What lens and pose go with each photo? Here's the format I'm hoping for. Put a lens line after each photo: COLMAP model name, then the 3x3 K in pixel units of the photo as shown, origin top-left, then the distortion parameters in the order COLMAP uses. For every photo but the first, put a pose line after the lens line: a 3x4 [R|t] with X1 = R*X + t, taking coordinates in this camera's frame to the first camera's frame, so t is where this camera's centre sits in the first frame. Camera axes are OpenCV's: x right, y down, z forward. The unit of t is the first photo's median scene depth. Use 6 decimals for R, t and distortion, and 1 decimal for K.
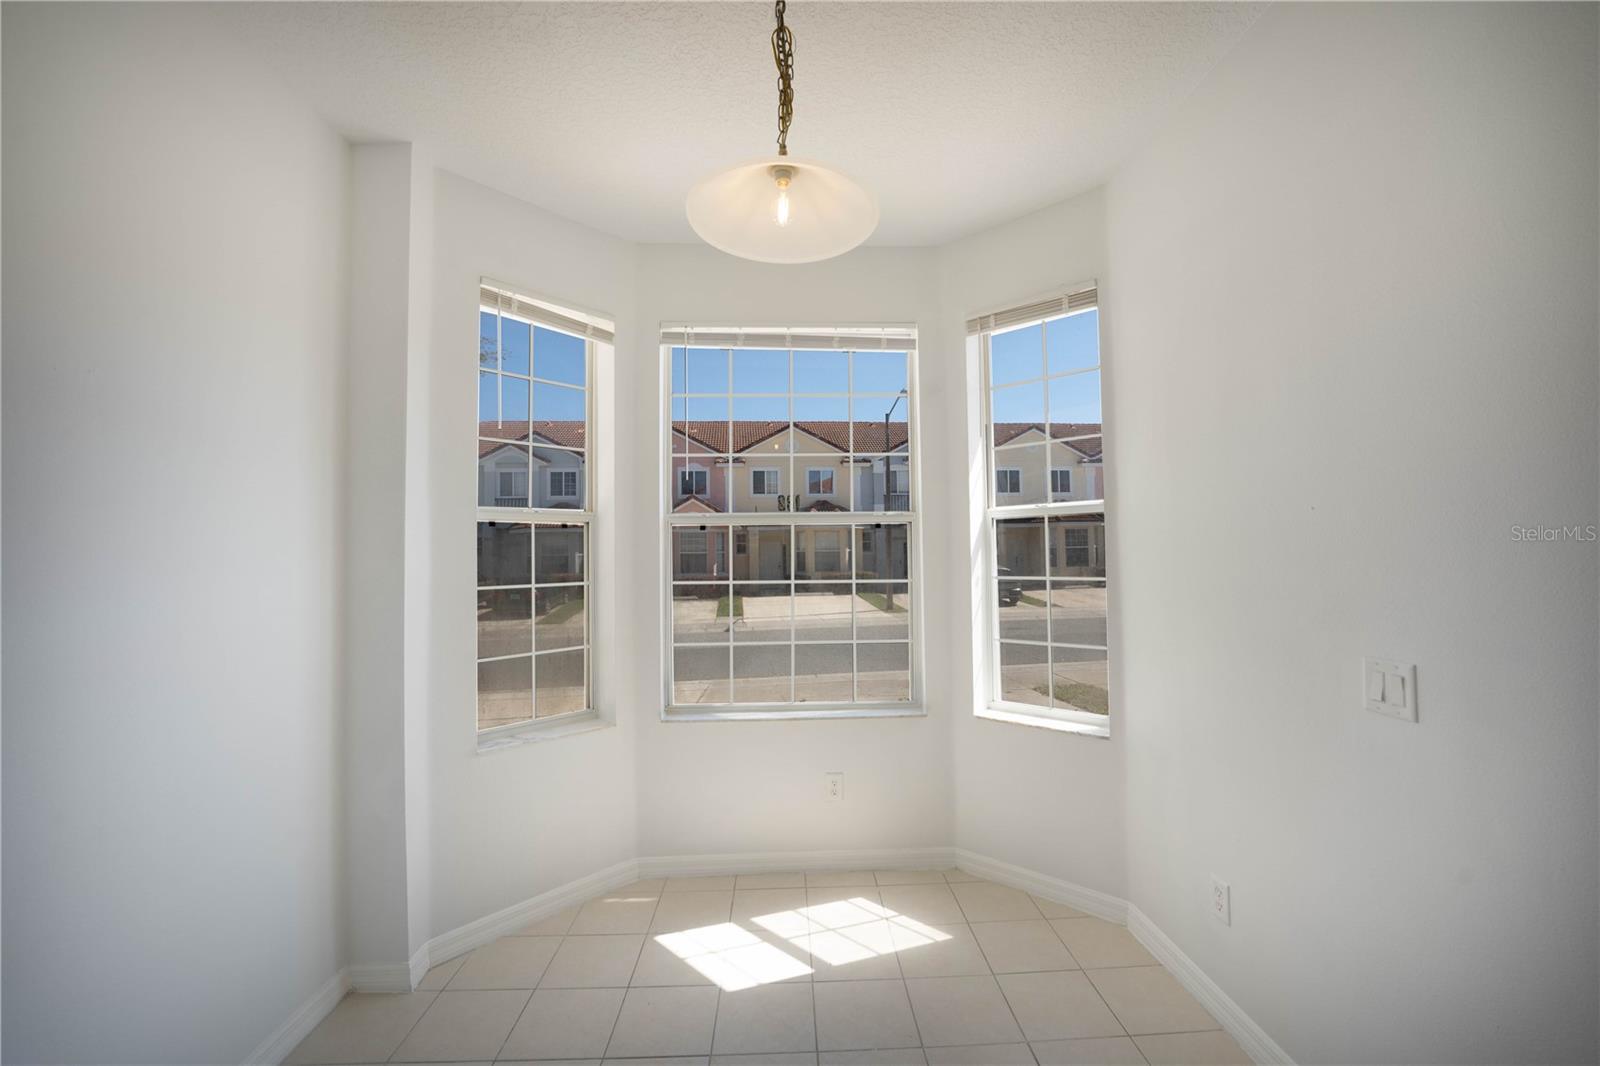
lens RADIAL K [[641.0, 0, 802.1], [0, 641.0, 538.6], [0, 0, 1]] dist [-0.022030, 0.000532]
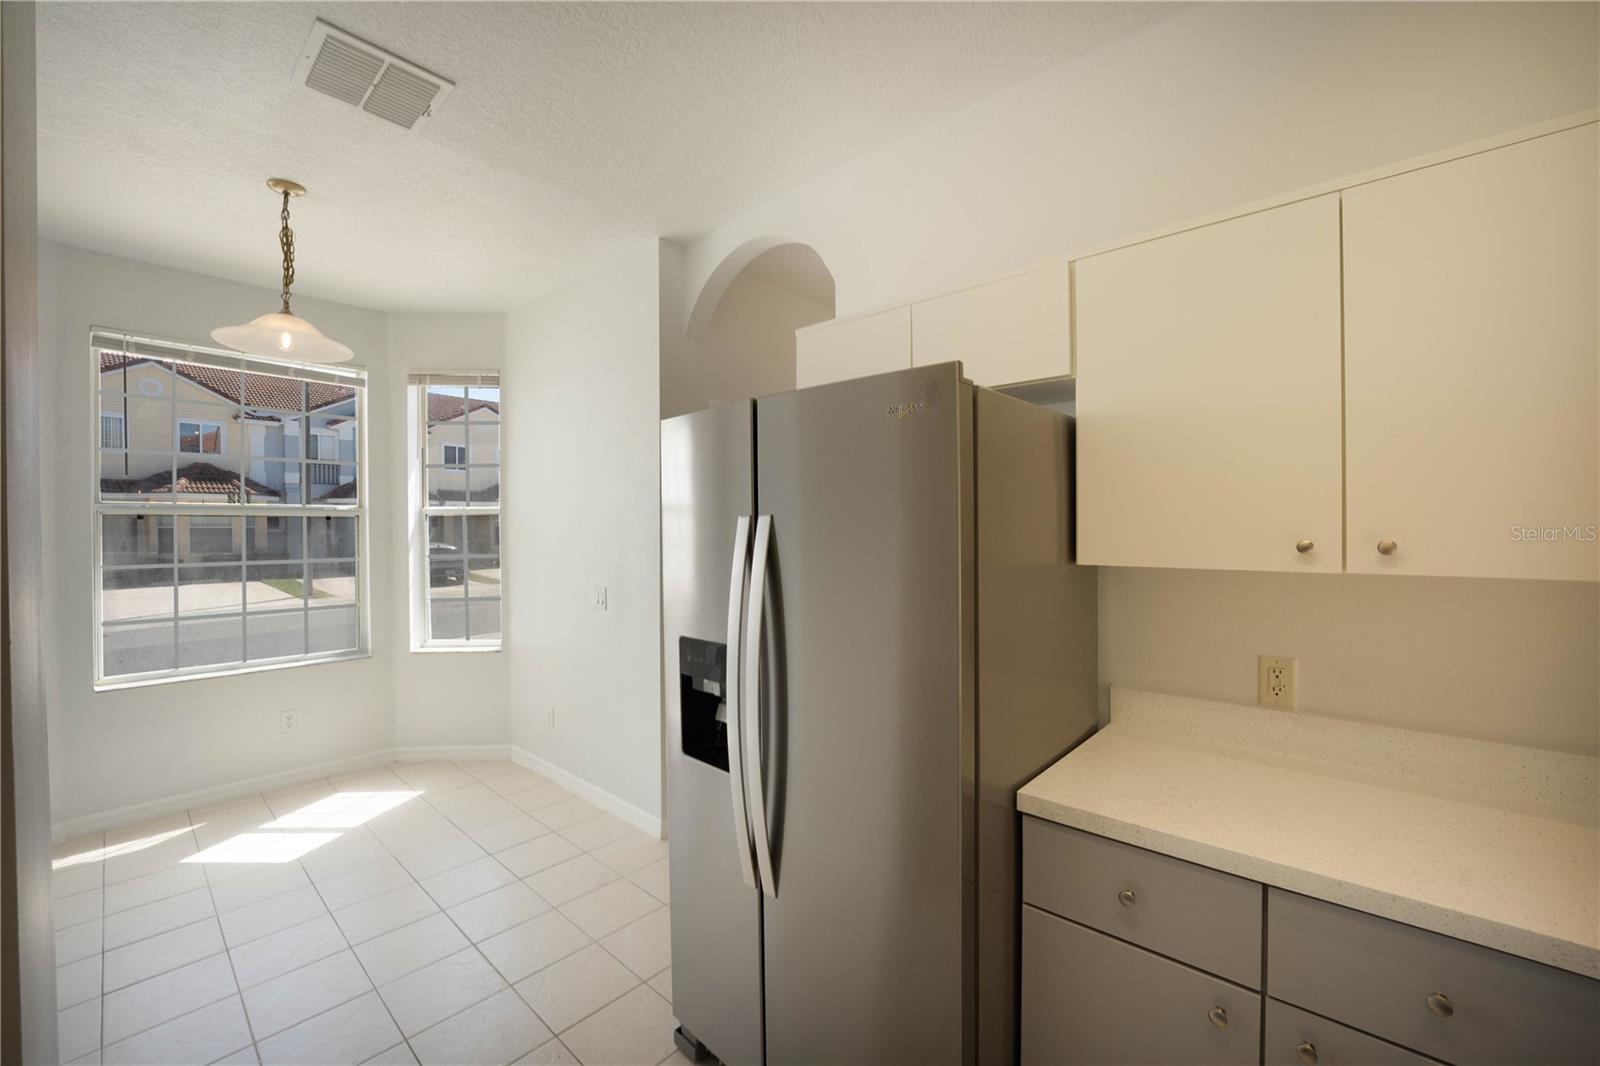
lens RADIAL K [[641.0, 0, 805.5], [0, 641.0, 535.5], [0, 0, 1]] dist [-0.022030, 0.000532]
pose [[0.689393, 0.001963, 0.724384, -0.145175], [-0.024581, 0.999484, 0.020685, -0.035624], [-0.723970, -0.032066, 0.689086, -0.584040]]
